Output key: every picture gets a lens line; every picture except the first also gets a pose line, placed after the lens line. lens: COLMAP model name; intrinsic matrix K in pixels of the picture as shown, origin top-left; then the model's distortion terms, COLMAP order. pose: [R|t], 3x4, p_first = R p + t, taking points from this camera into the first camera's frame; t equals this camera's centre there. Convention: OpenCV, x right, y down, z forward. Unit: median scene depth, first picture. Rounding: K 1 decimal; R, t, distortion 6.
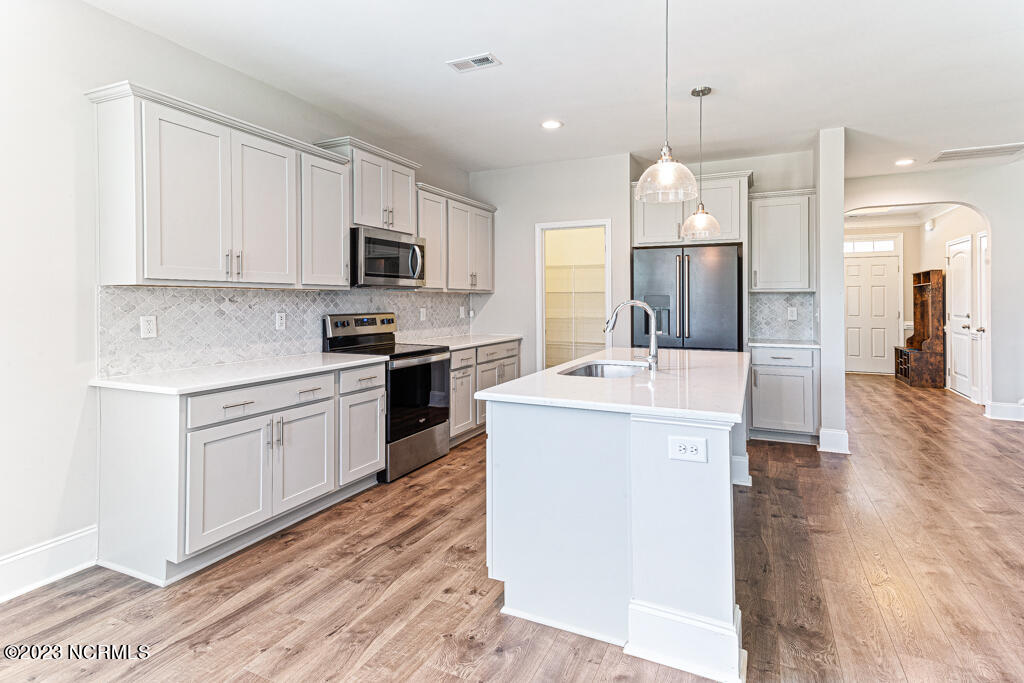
lens RADIAL K [[500.3, 0, 517.2], [0, 500.3, 309.6], [0, 0, 1]] dist [0.031107, 0.001047]
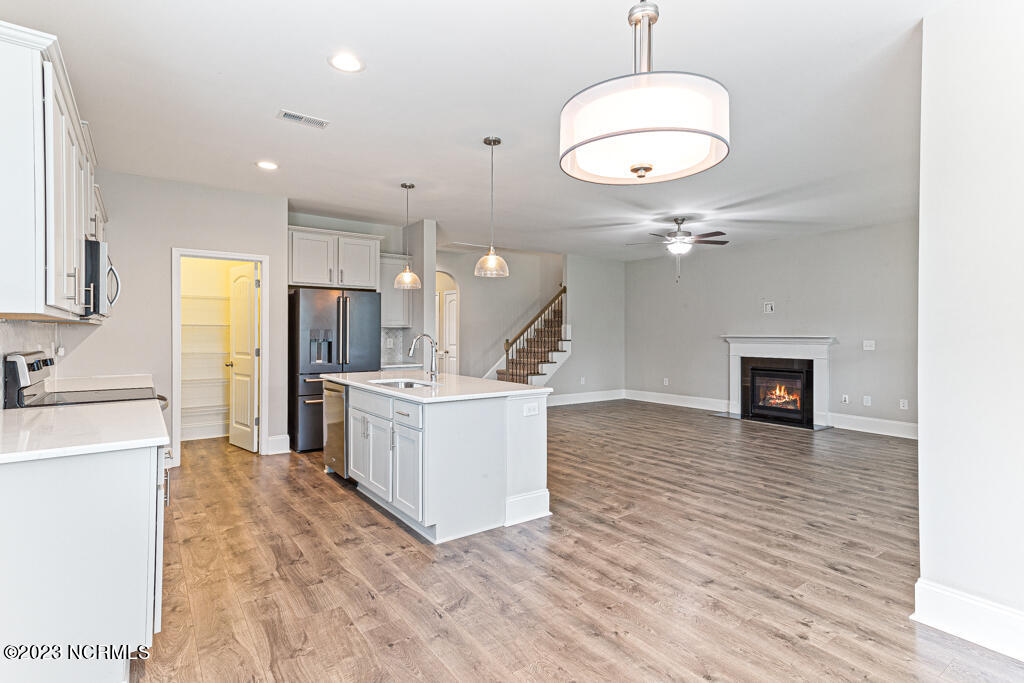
lens RADIAL K [[500.3, 0, 529.3], [0, 500.3, 335.1], [0, 0, 1]] dist [0.031107, 0.001047]
pose [[0.470182, -0.001870, 0.882568, -0.613529], [0.010804, 0.999935, -0.003637, -0.005429], [-0.882503, 0.011245, 0.470171, 0.023519]]
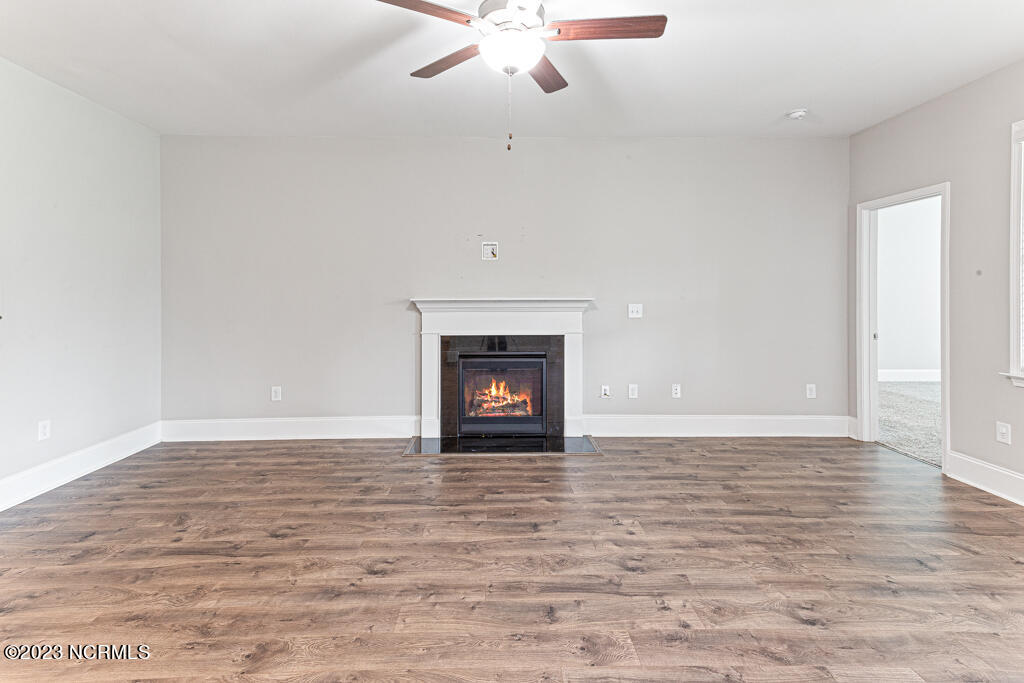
lens RADIAL K [[500.3, 0, 501.0], [0, 500.3, 299.7], [0, 0, 1]] dist [0.031107, 0.001047]
pose [[-0.440780, -0.005600, 0.897598, 0.479752], [0.016922, 0.999751, 0.014547, -0.012470], [-0.897456, 0.021601, -0.440575, 0.585404]]
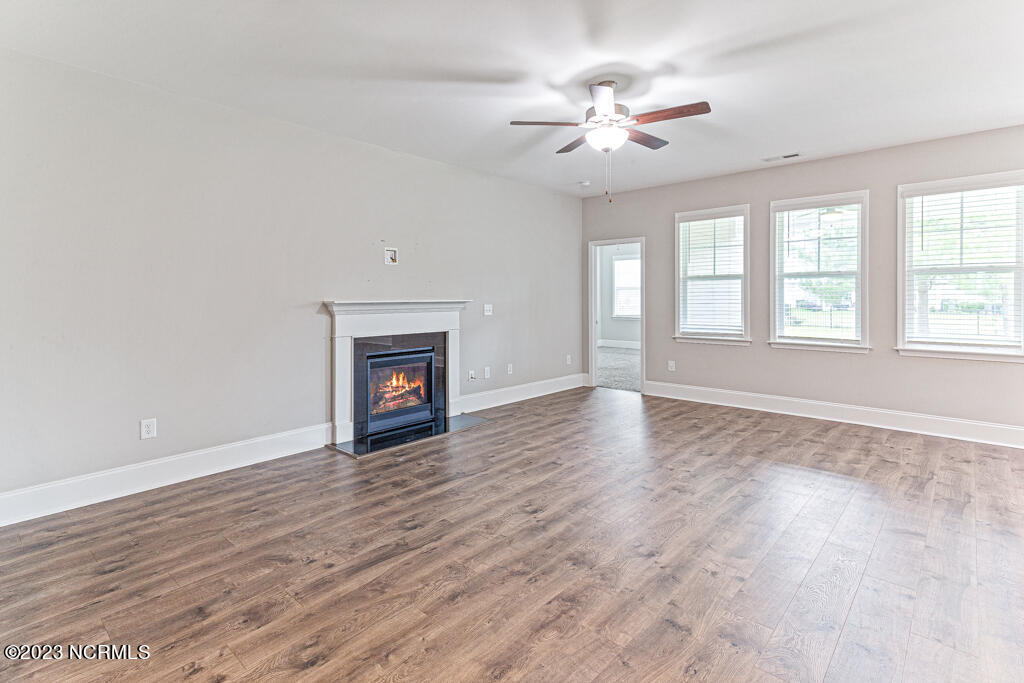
lens RADIAL K [[500.3, 0, 518.1], [0, 500.3, 291.2], [0, 0, 1]] dist [0.031107, 0.001047]
pose [[-0.959322, 0.007557, 0.282212, 0.864523], [0.007905, 0.999969, 0.000097, -0.018729], [-0.282202, 0.002324, -0.959352, 1.169699]]
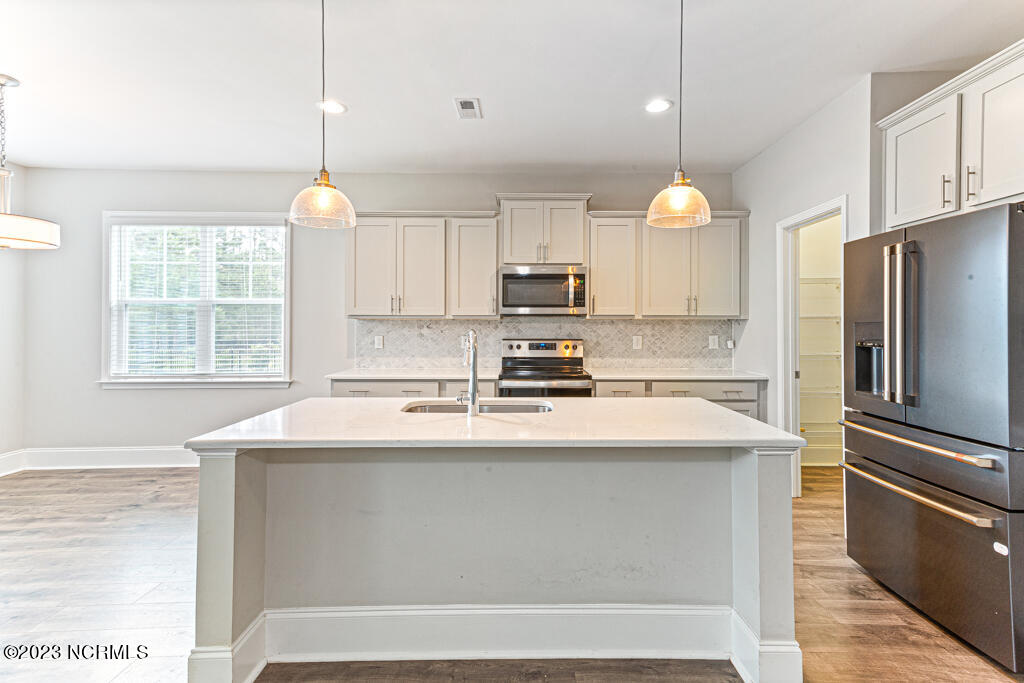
lens RADIAL K [[500.3, 0, 518.1], [0, 500.3, 323.1], [0, 0, 1]] dist [0.031107, 0.001047]
pose [[0.436650, -0.002986, -0.899627, 0.684053], [-0.020310, 0.999707, -0.013176, -0.011992], [0.899402, 0.024025, 0.436461, 0.455331]]
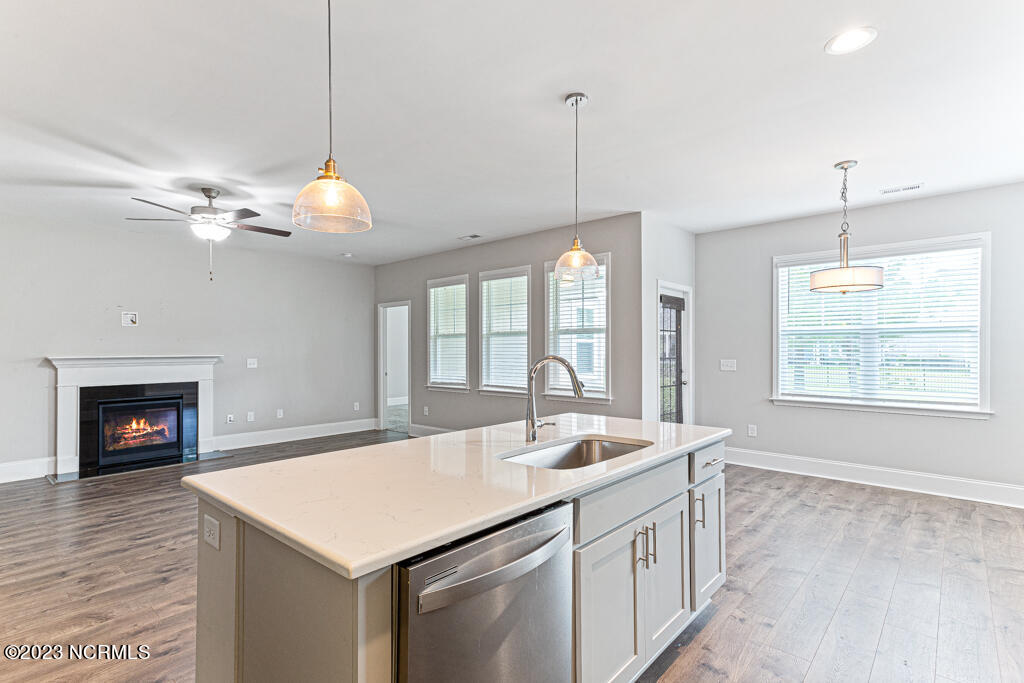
lens RADIAL K [[500.3, 0, 509.5], [0, 500.3, 347.9], [0, 0, 1]] dist [0.031107, 0.001047]
pose [[-0.957339, 0.004526, 0.288930, 0.039354], [0.008140, 0.999903, 0.011308, -0.029032], [-0.288851, 0.013177, -0.957283, 1.186922]]
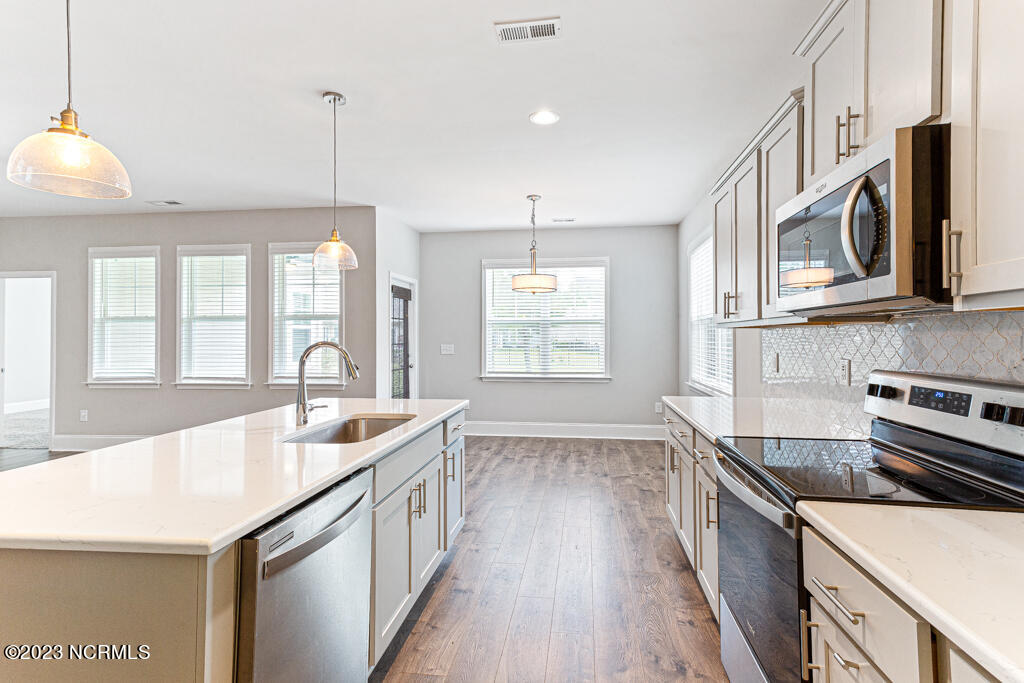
lens RADIAL K [[500.3, 0, 522.3], [0, 500.3, 326.6], [0, 0, 1]] dist [0.031107, 0.001047]
pose [[-0.953965, -0.001323, -0.299915, 0.114015], [-0.000717, 0.999997, -0.002131, -0.029962], [0.299917, -0.001818, -0.953963, 1.274208]]
